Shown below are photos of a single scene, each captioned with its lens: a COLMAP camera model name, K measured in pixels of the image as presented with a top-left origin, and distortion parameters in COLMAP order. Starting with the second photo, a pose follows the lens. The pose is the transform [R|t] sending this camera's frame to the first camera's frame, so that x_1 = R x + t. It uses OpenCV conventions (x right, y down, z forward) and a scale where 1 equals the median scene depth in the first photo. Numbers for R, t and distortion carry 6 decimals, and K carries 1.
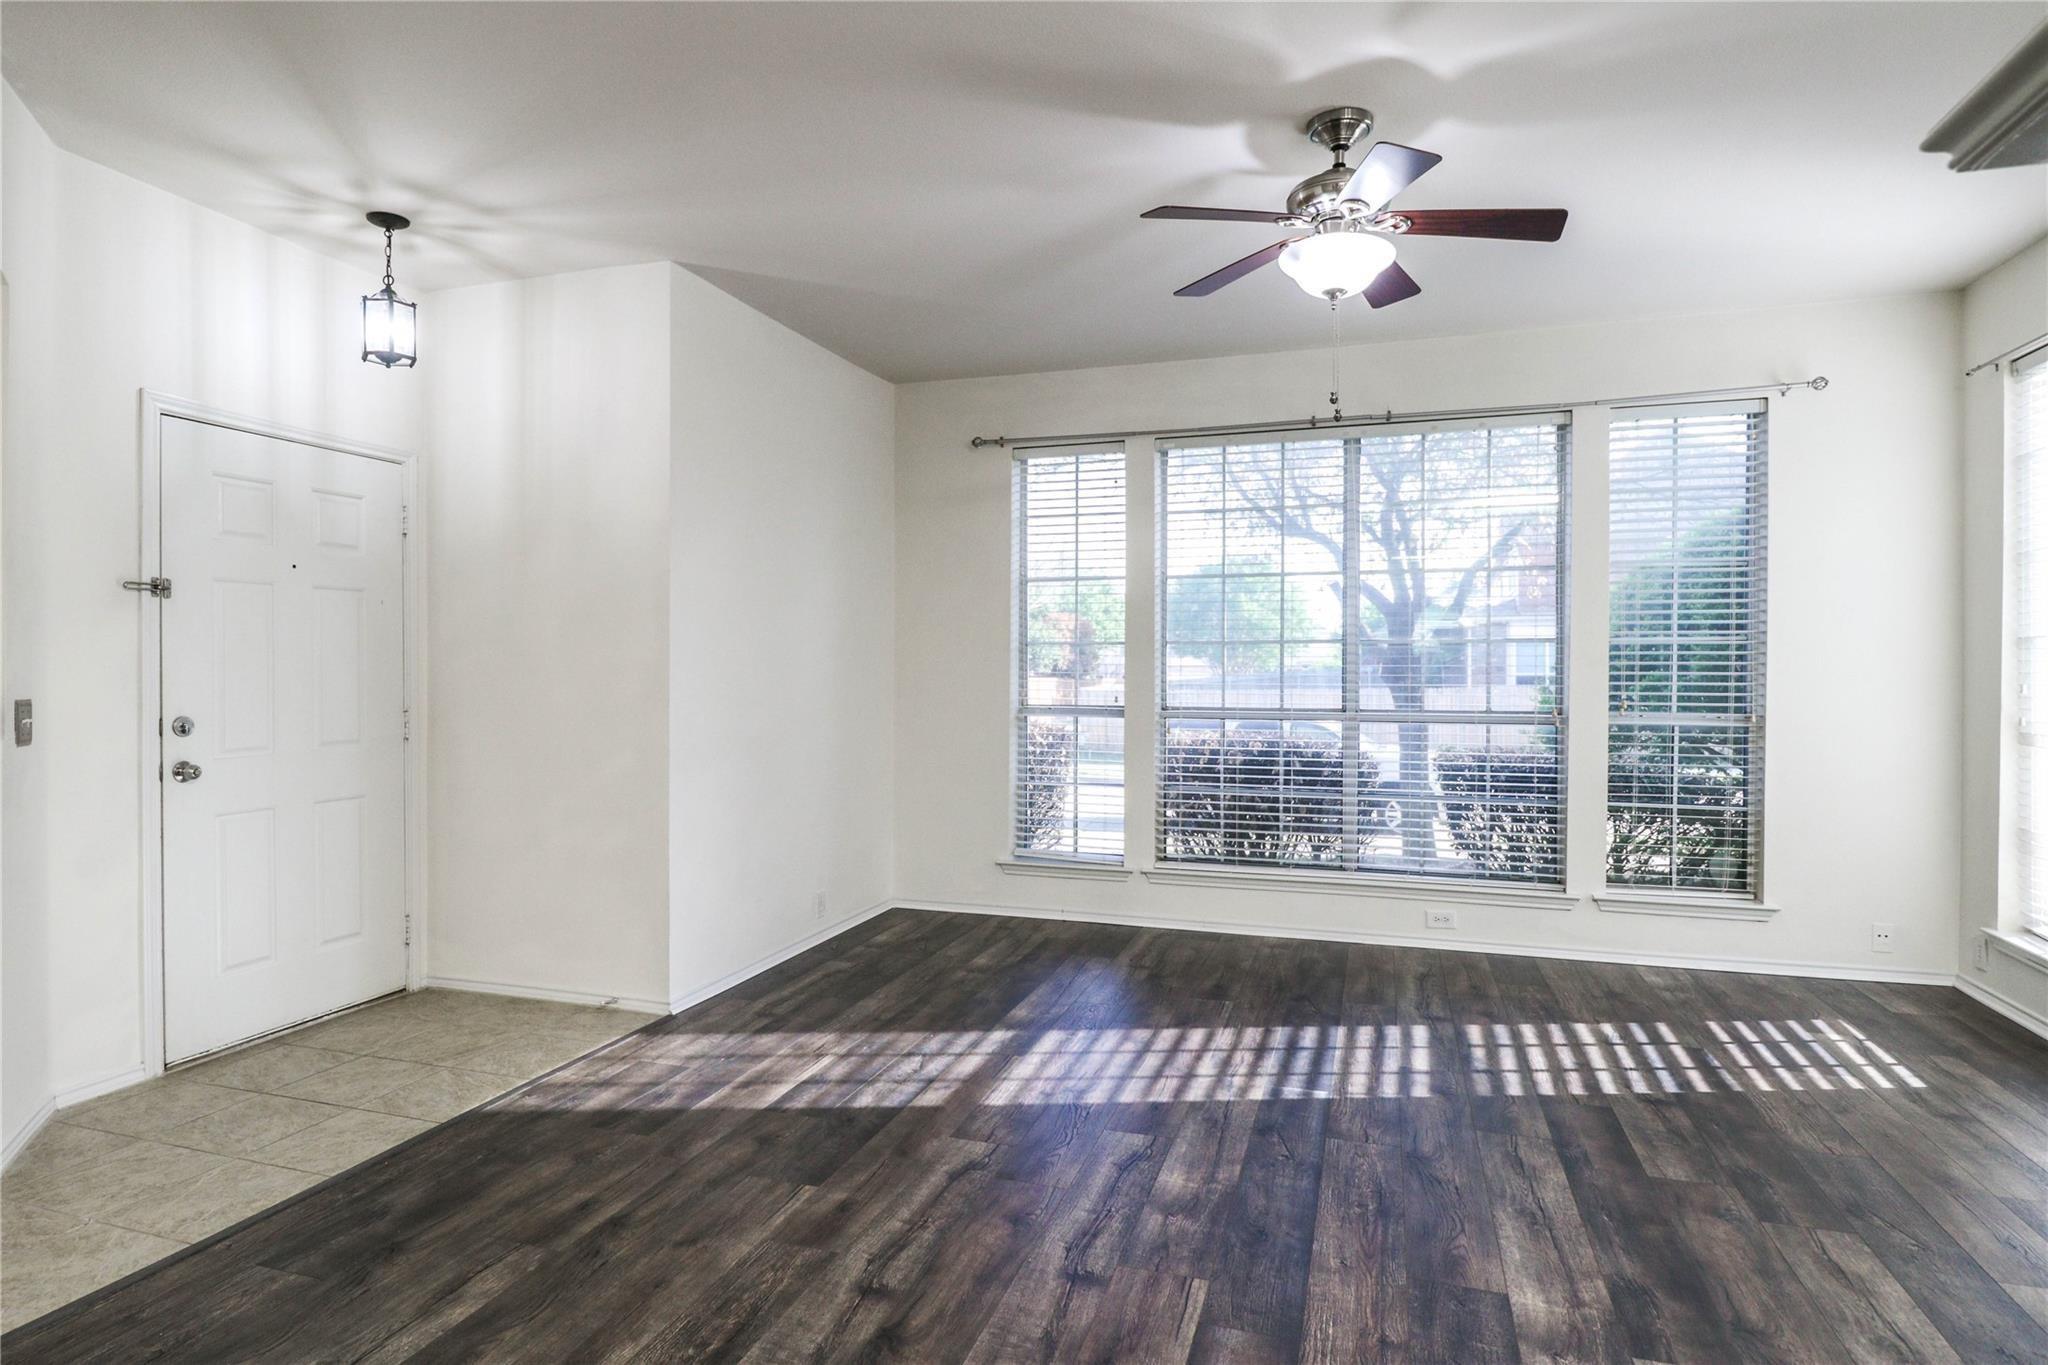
lens RADIAL K [[1113.9, 0, 1014.1], [0, 1113.9, 666.3], [0, 0, 1]] dist [0.003547, -0.002907]
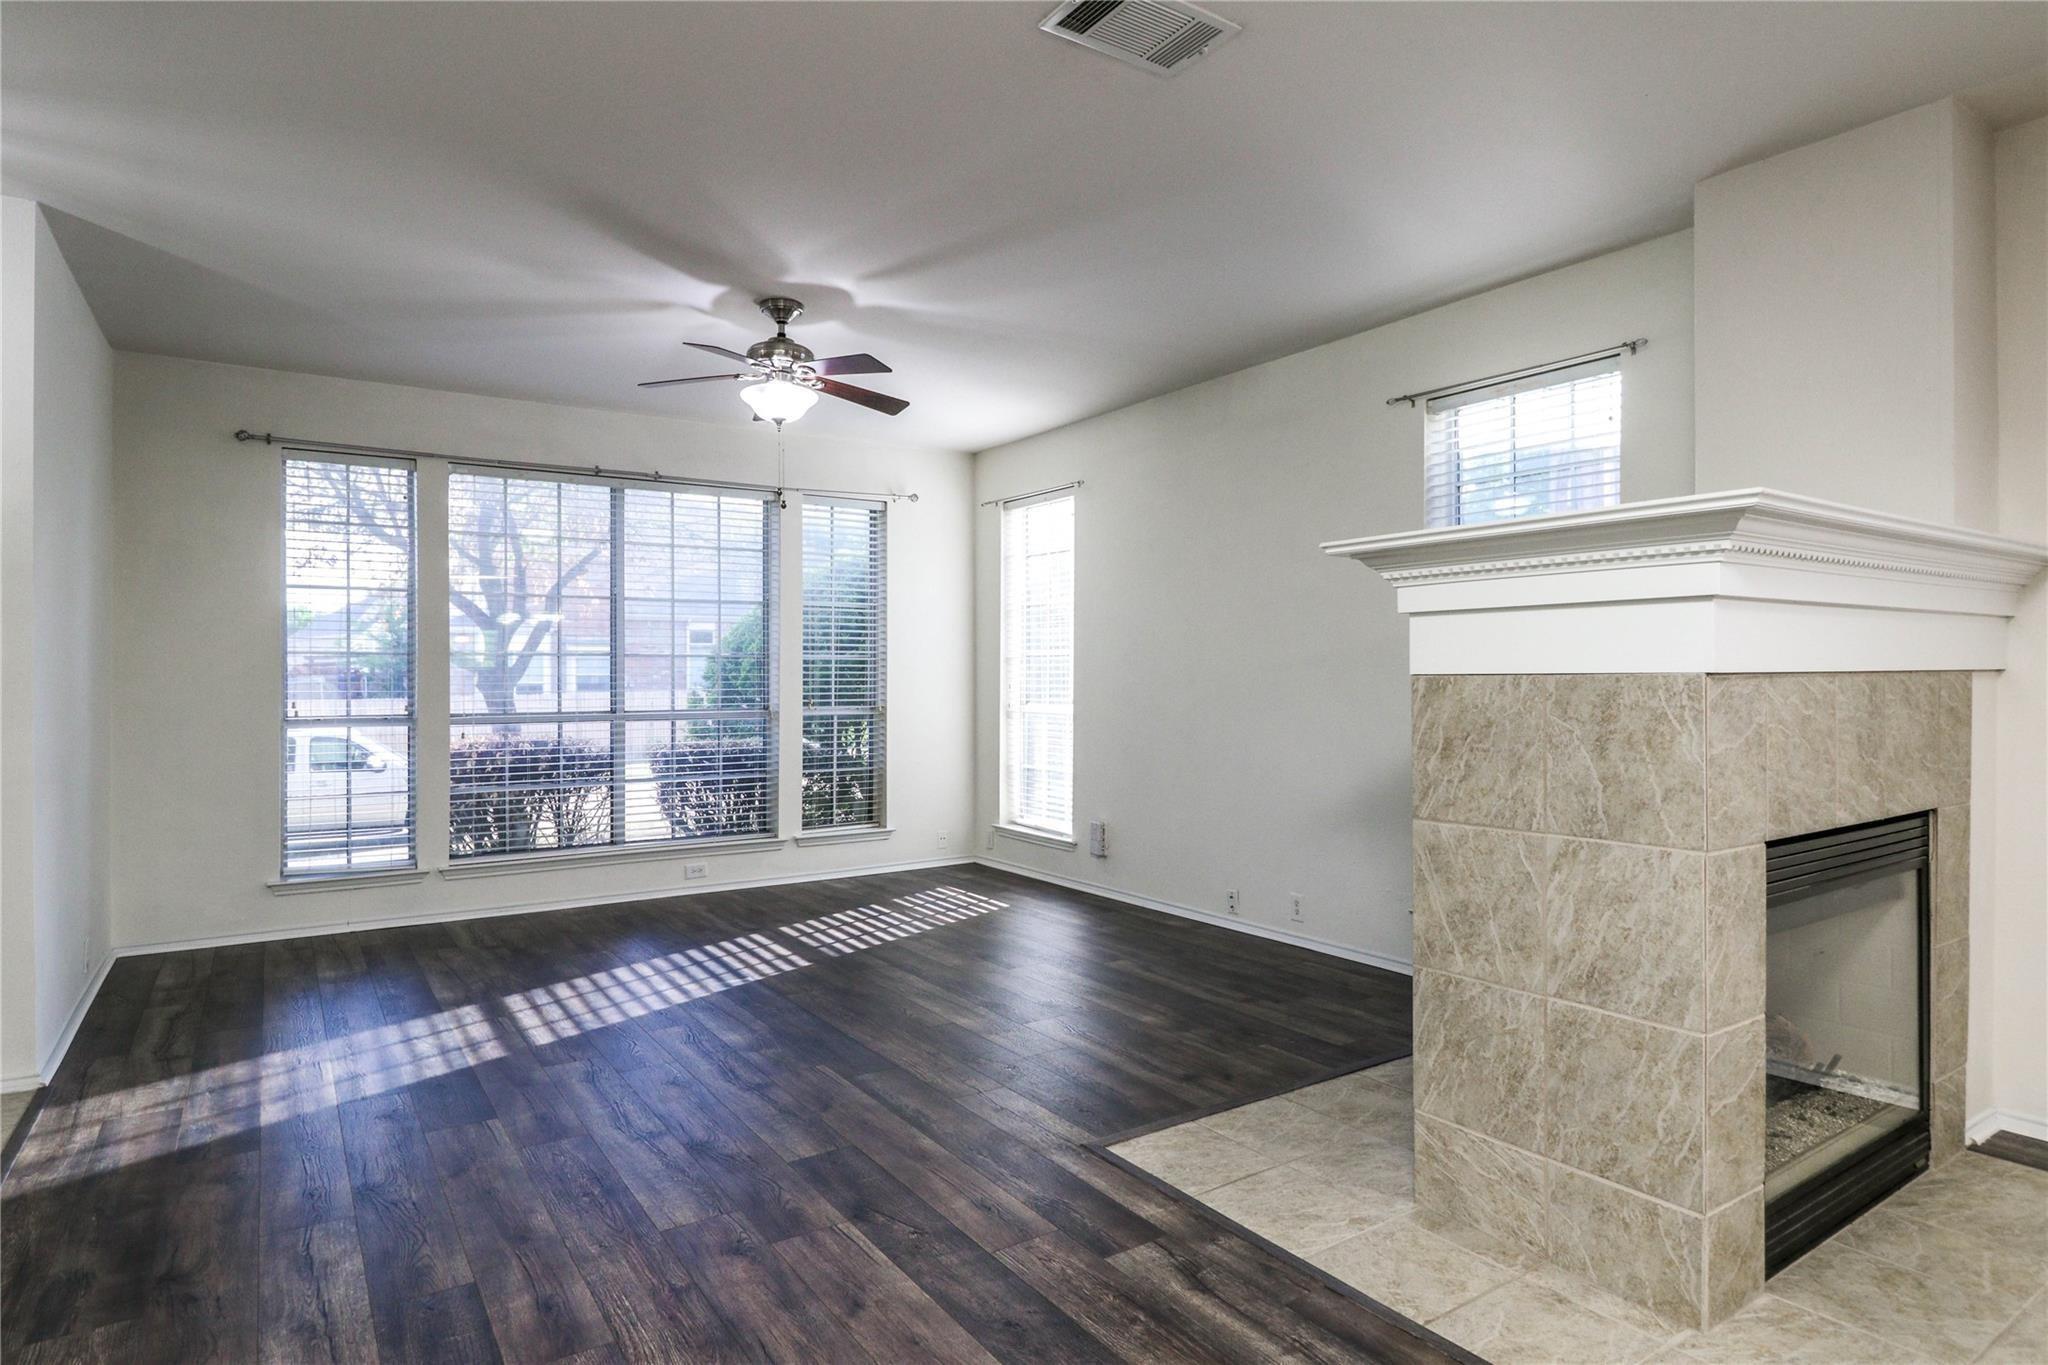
lens RADIAL K [[1113.9, 0, 1014.1], [0, 1113.9, 666.3], [0, 0, 1]] dist [0.003547, -0.002907]
pose [[0.612037, 0.002302, 0.790826, -0.615740], [0.004076, 0.999973, -0.006065, -0.001593], [-0.790819, 0.006935, 0.612011, -0.124039]]
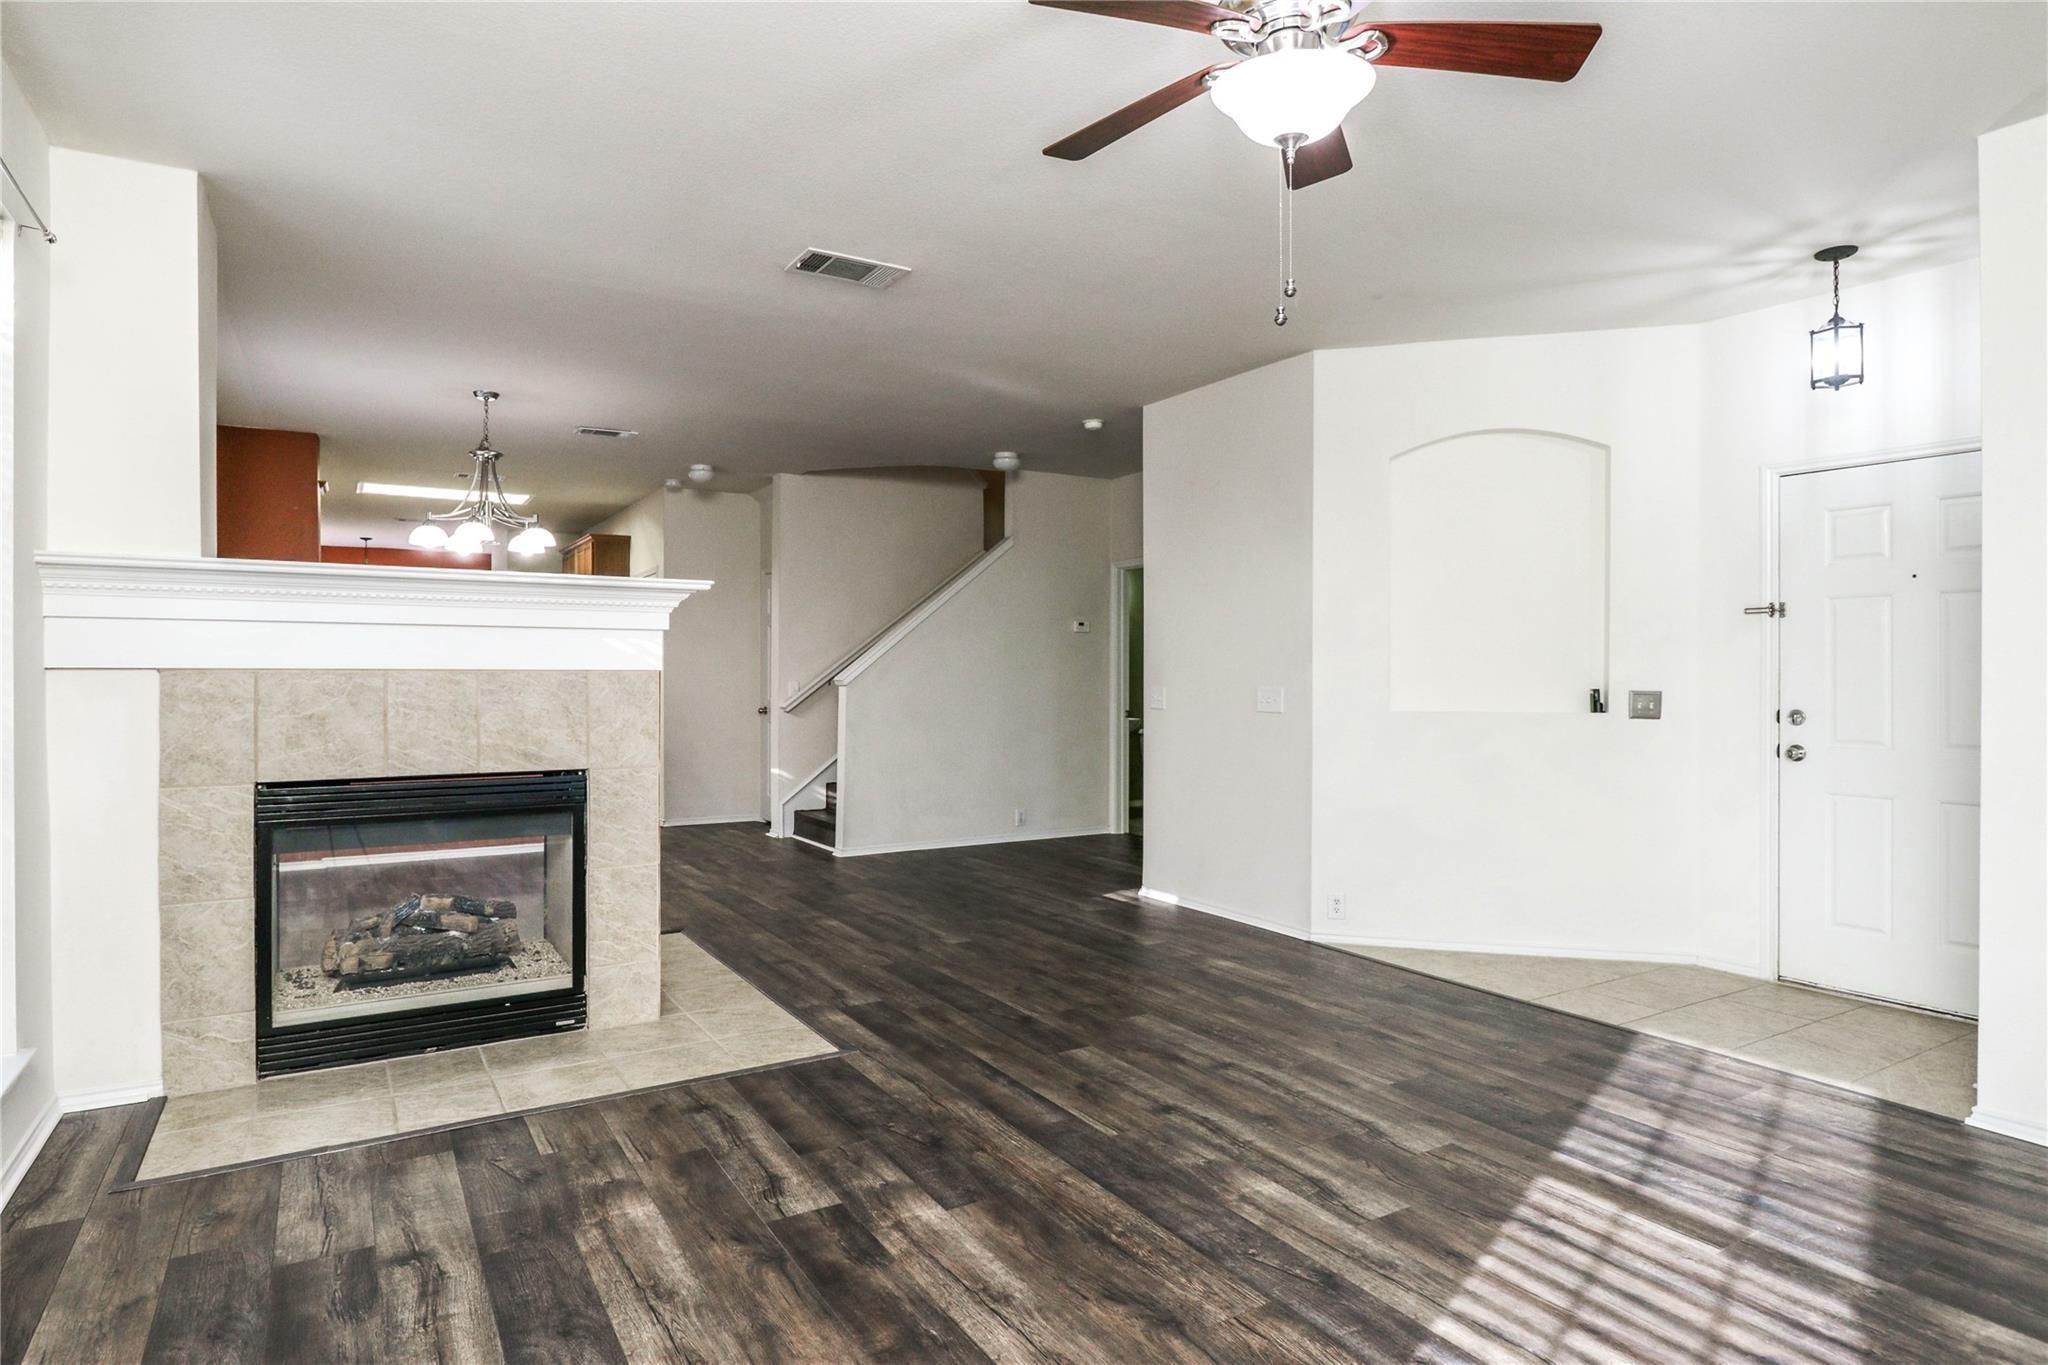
lens RADIAL K [[1127.6, 0, 975.3], [0, 1127.6, 678.2], [0, 0, 1]] dist [0.037881, -0.044950]
pose [[-0.670508, 0.002883, -0.741897, 0.857201], [-0.001750, 0.999984, 0.005467, 0.004039], [0.741900, 0.004964, -0.670492, 1.199218]]
